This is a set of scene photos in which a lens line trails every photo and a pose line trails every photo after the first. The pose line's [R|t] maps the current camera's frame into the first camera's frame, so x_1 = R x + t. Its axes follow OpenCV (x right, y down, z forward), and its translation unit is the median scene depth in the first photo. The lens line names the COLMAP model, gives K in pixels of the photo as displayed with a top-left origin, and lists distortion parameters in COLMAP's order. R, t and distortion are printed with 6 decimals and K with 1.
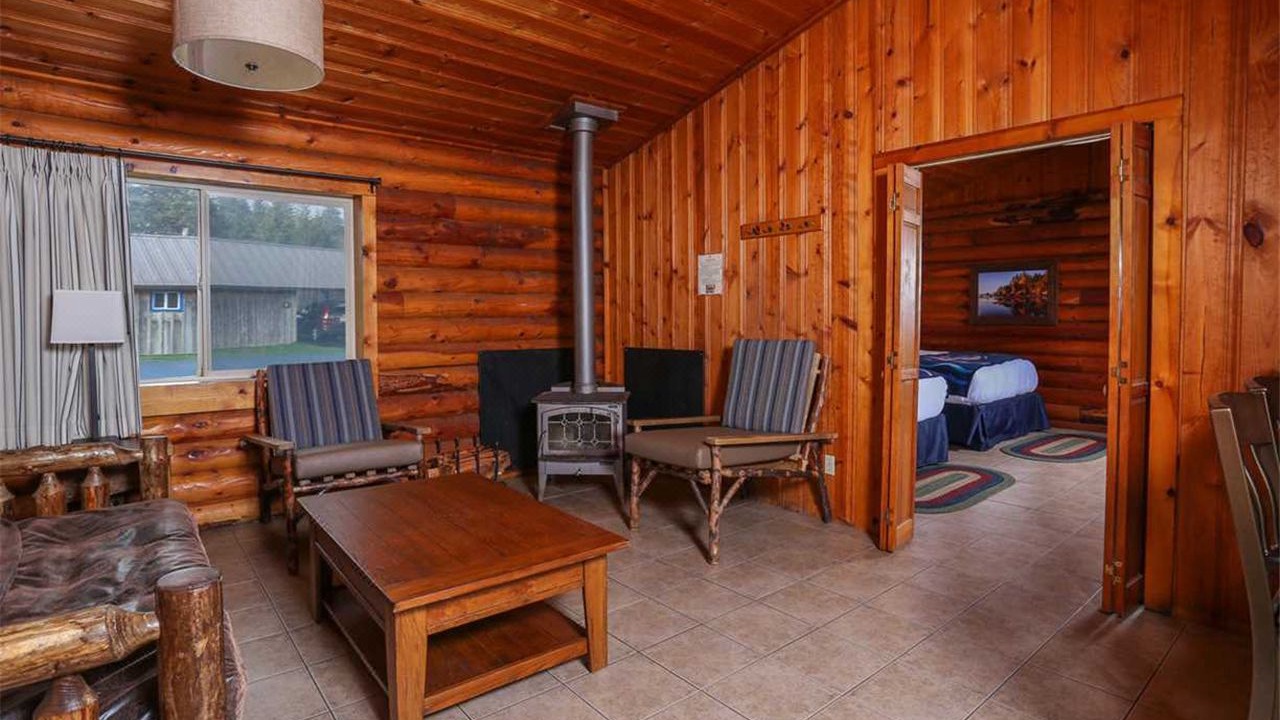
lens RADIAL K [[676.0, 0, 637.8], [0, 676.0, 361.7], [0, 0, 1]] dist [-0.004087, -0.000150]
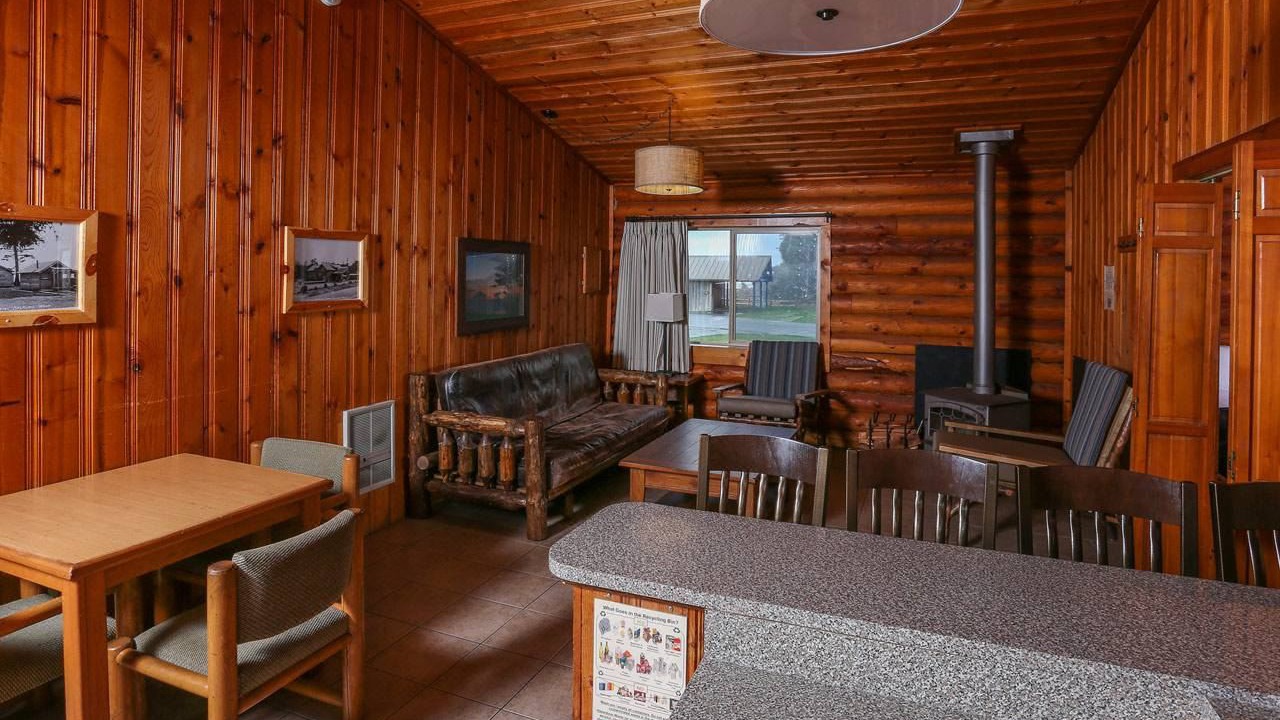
lens RADIAL K [[676.0, 0, 635.8], [0, 676.0, 356.0], [0, 0, 1]] dist [-0.004087, -0.000150]
pose [[0.490368, 0.116232, -0.863730, 0.594235], [-0.078438, 0.992931, 0.089087, -0.067576], [0.867979, 0.024063, 0.496018, -0.014528]]
